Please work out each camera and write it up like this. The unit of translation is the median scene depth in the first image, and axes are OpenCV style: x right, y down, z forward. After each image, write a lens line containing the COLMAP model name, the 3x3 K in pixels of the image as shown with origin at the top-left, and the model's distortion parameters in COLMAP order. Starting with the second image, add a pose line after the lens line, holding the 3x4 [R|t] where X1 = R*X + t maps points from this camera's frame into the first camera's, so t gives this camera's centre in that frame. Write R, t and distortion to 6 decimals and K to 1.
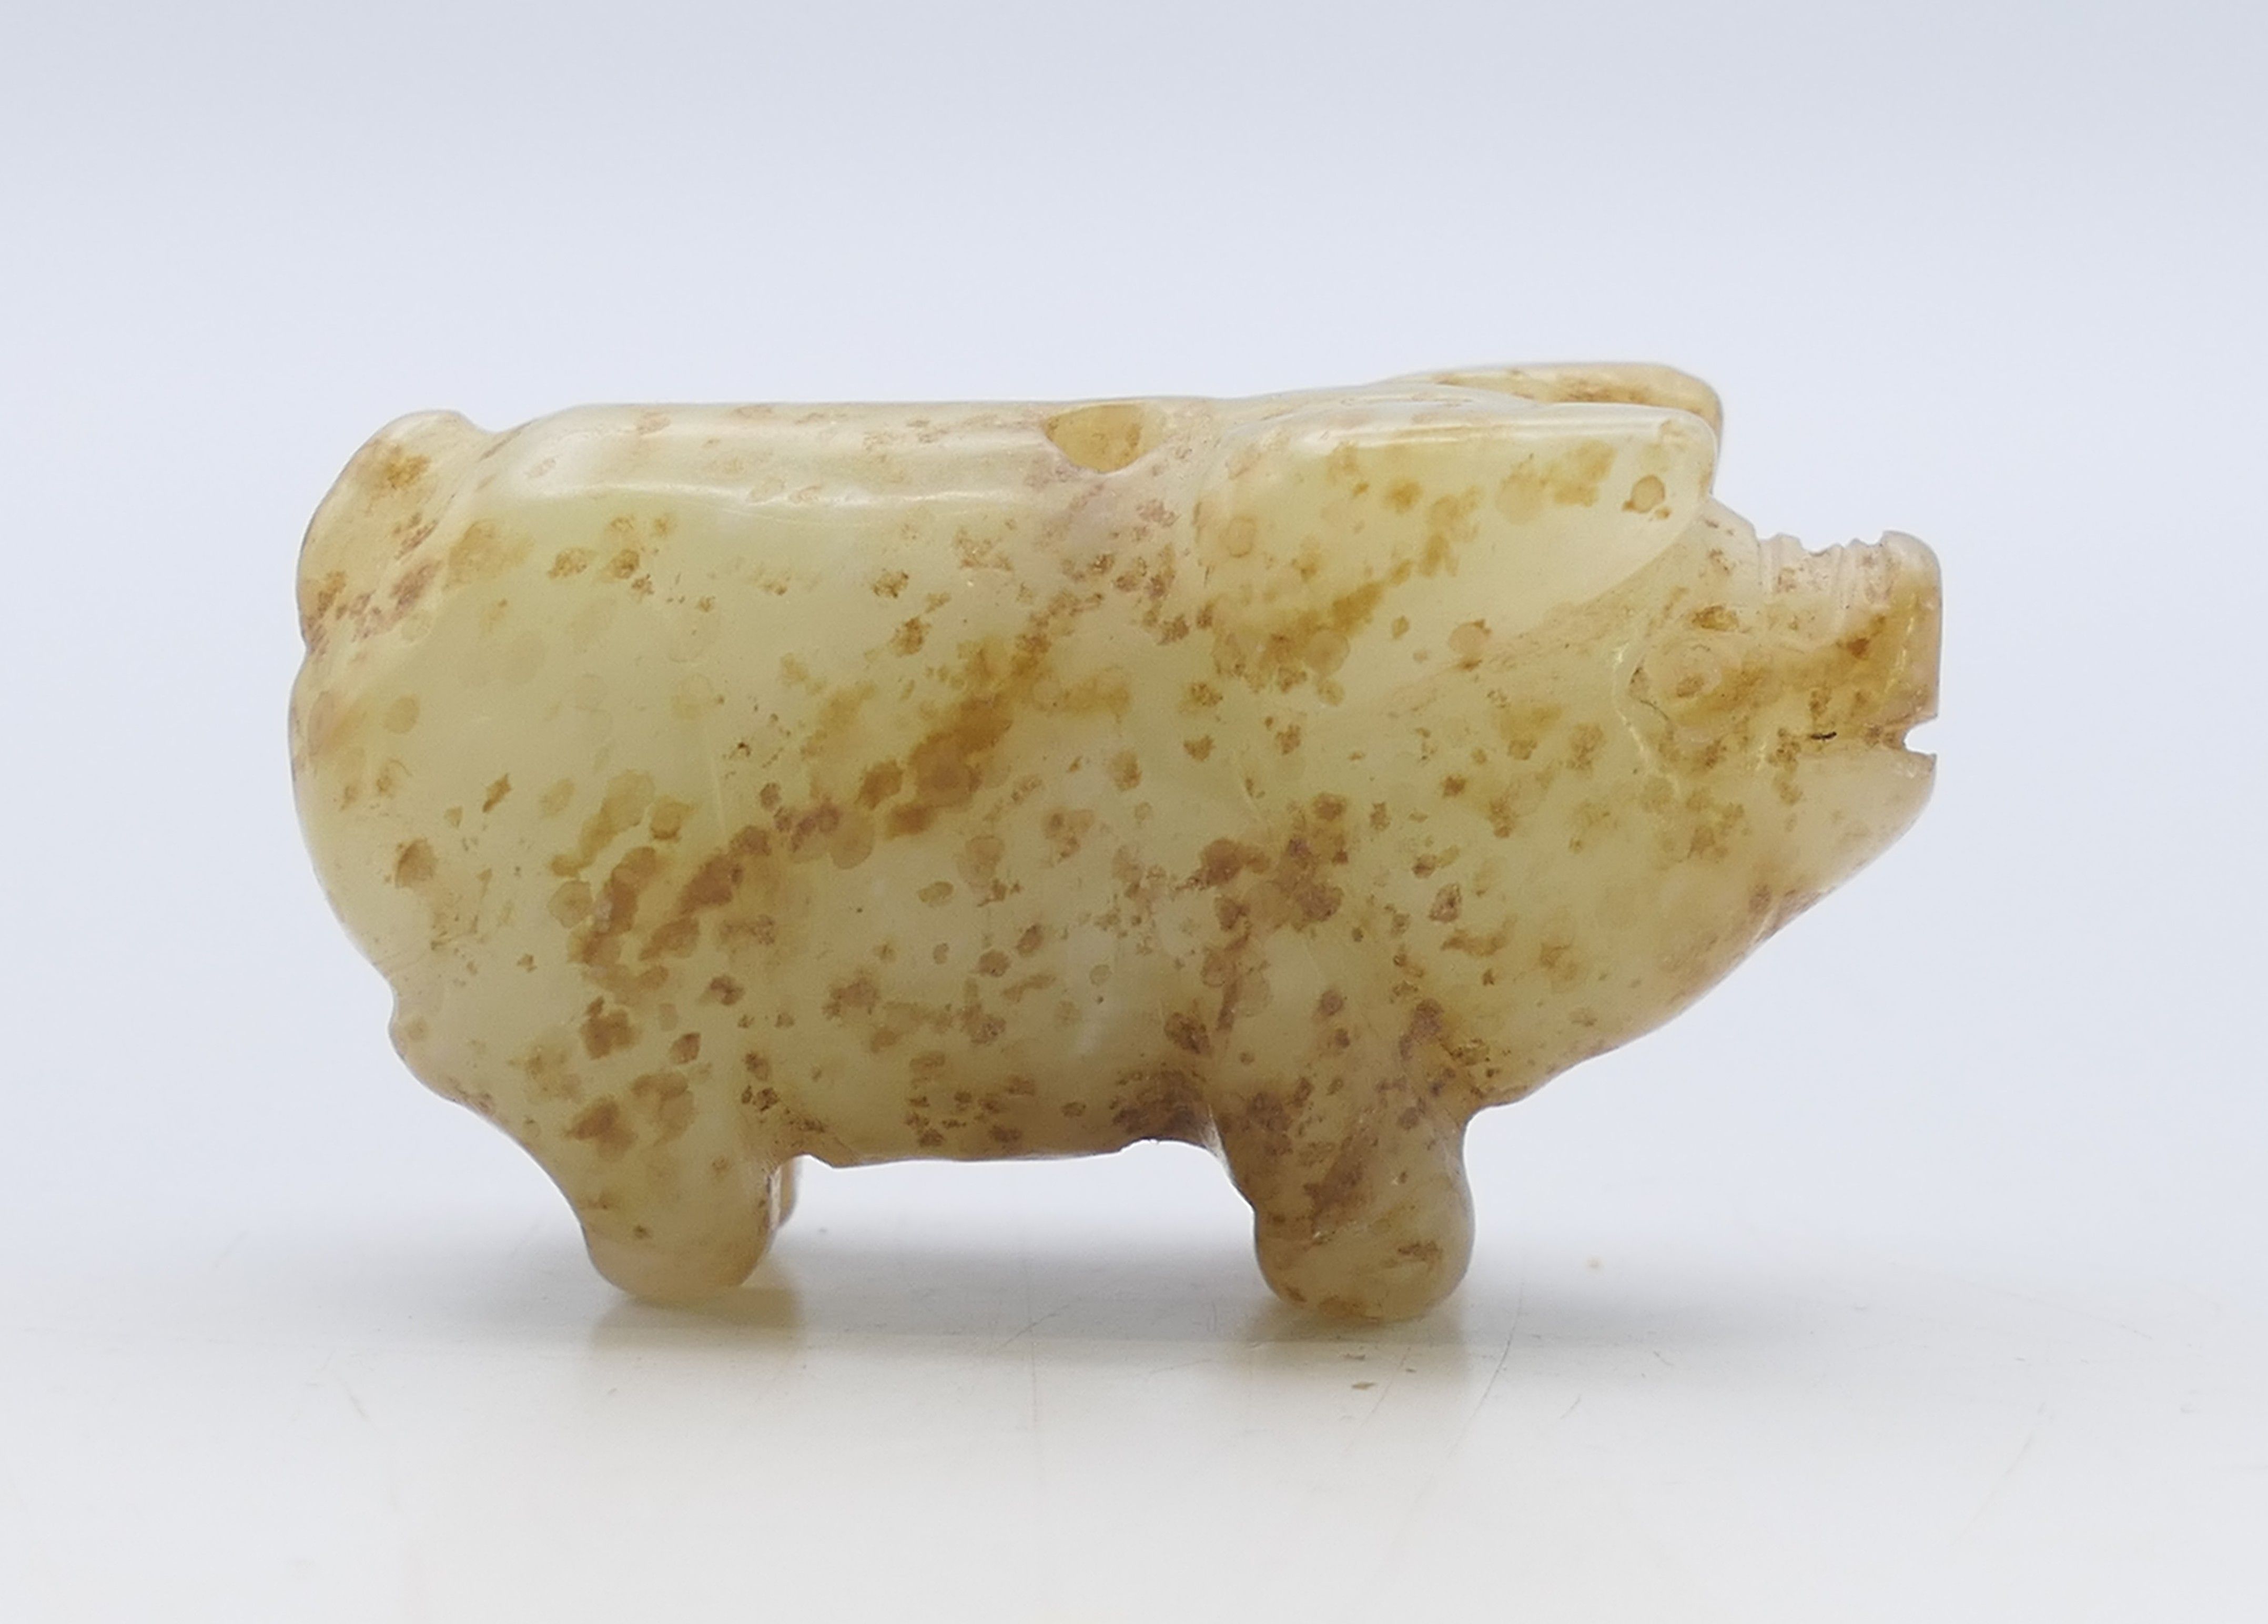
lens RADIAL K [[1671.0, 0, 1129.6], [0, 1671.0, 799.6], [0, 0, 1]] dist [-0.001975, -0.001375]
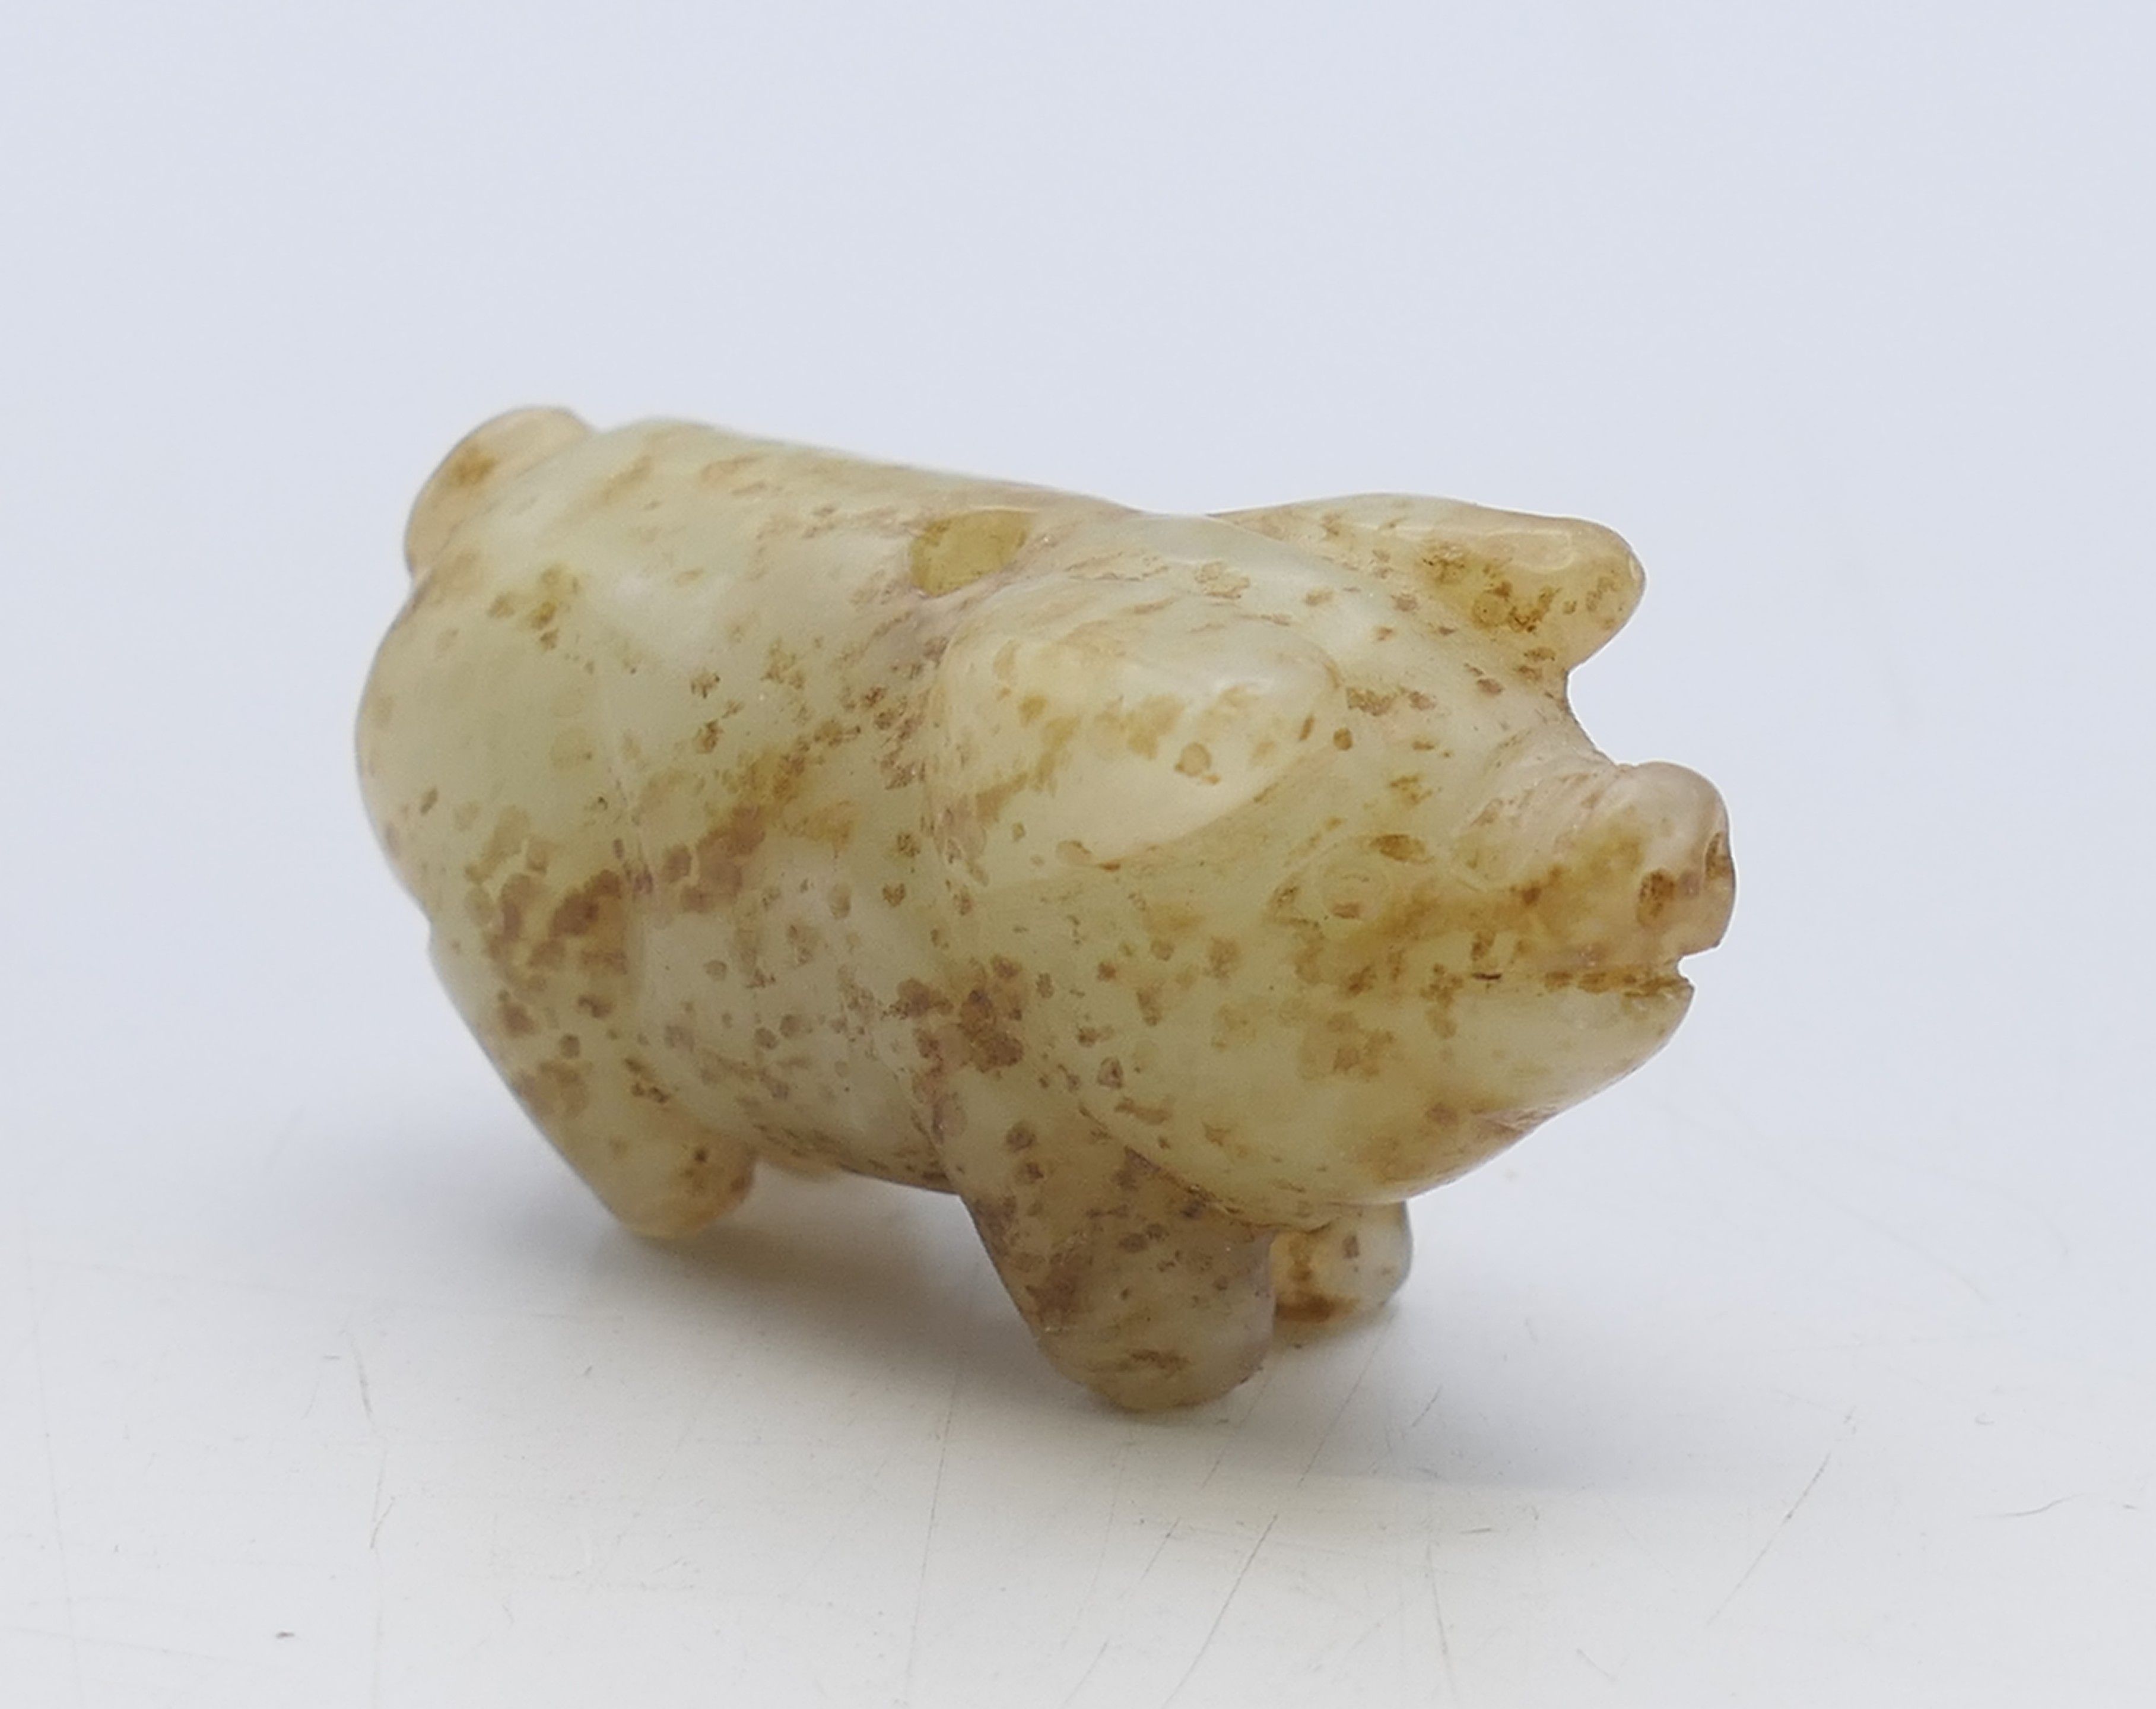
lens RADIAL K [[1615.5, 0, 1078.0], [0, 1615.5, 854.5], [0, 0, 1]] dist [0.004235, 0.000004]
pose [[0.974292, 0.144334, -0.172981, 0.309948], [-0.132346, 0.988050, 0.078998, -0.143541], [0.182316, -0.054074, 0.981752, 0.007719]]
